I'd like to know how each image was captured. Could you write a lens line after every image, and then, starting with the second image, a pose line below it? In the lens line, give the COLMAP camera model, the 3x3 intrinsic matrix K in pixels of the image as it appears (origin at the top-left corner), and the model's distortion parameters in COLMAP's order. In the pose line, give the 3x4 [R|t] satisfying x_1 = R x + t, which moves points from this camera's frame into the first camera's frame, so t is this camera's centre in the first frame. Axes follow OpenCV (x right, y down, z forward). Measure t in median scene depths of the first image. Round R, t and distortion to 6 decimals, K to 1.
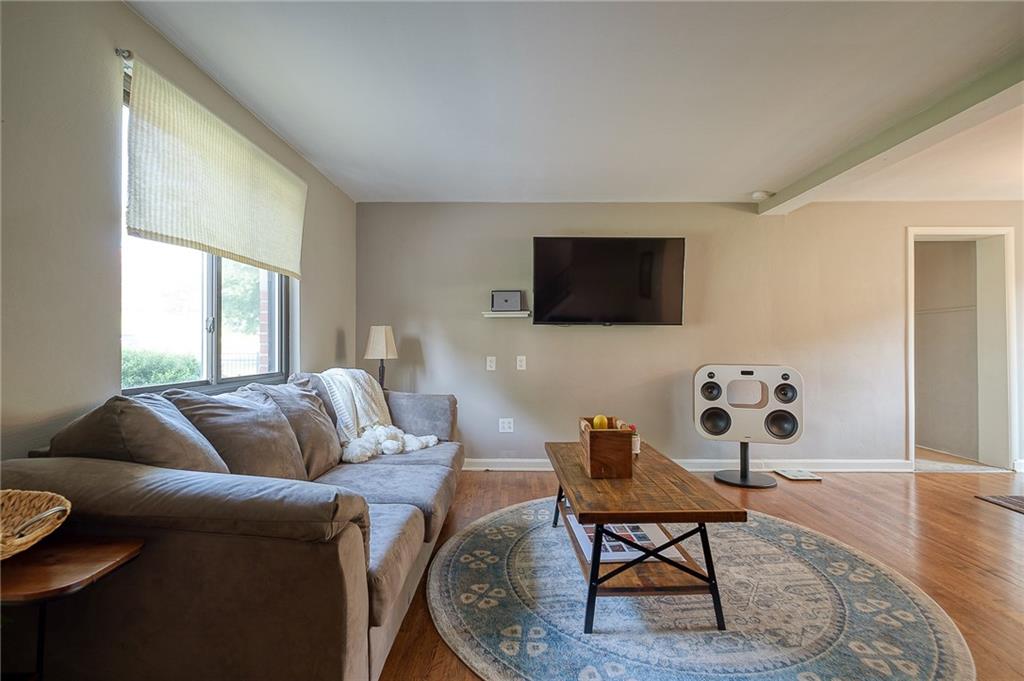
lens RADIAL K [[470.1, 0, 513.9], [0, 470.1, 340.7], [0, 0, 1]] dist [0.014006, -0.000009]
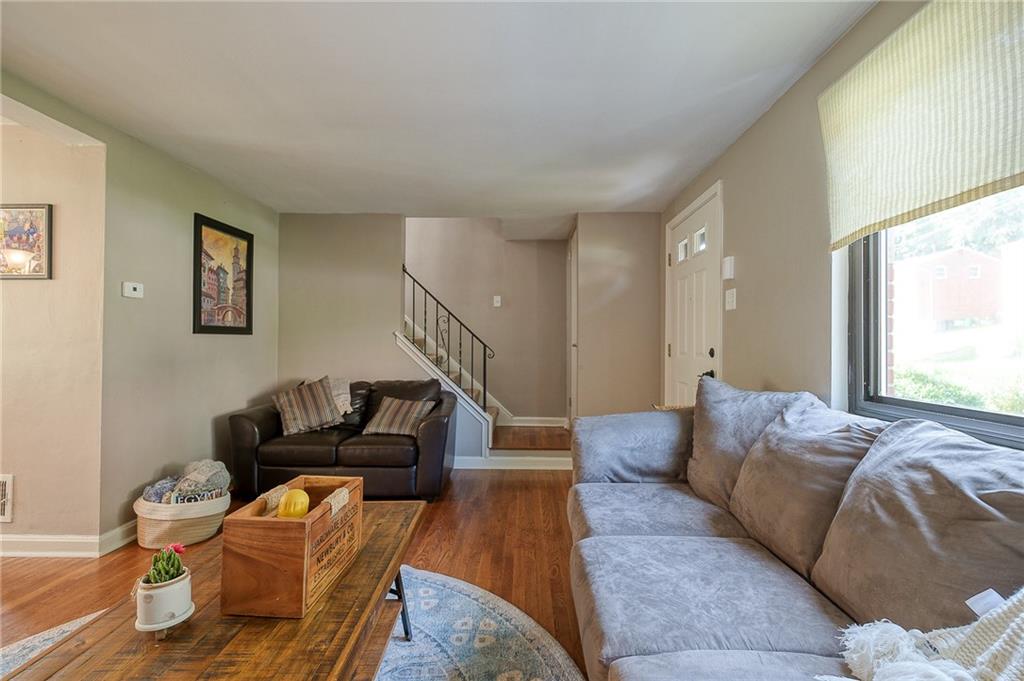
lens RADIAL K [[446.3, 0, 511.3], [0, 446.3, 343.2], [0, 0, 1]] dist [0.001542, -0.000544]
pose [[-0.999513, -0.005333, 0.030758, -0.067079], [-0.005592, 0.999949, -0.008353, 0.002378], [-0.030711, -0.008521, -0.999492, 1.498893]]
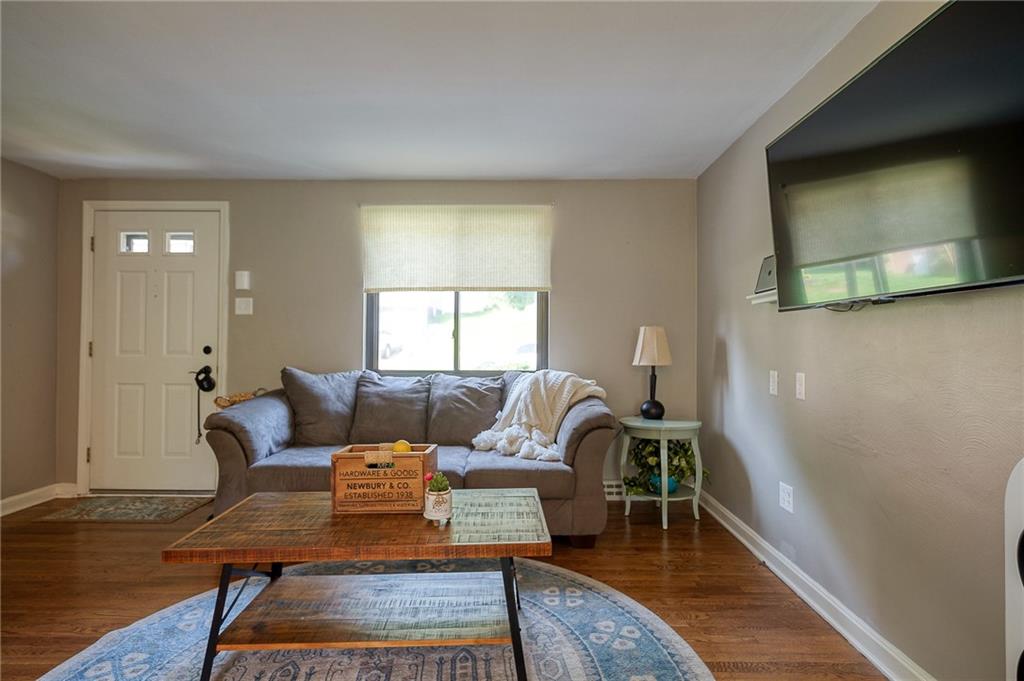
lens RADIAL K [[522.2, 0, 514.7], [0, 522.2, 341.6], [0, 0, 1]] dist [-0.000987, -0.001770]
pose [[0.002637, -0.008329, -0.999962, 1.033028], [0.002195, 0.999963, -0.008324, 0.004257], [0.999994, -0.002173, 0.002656, 1.182891]]
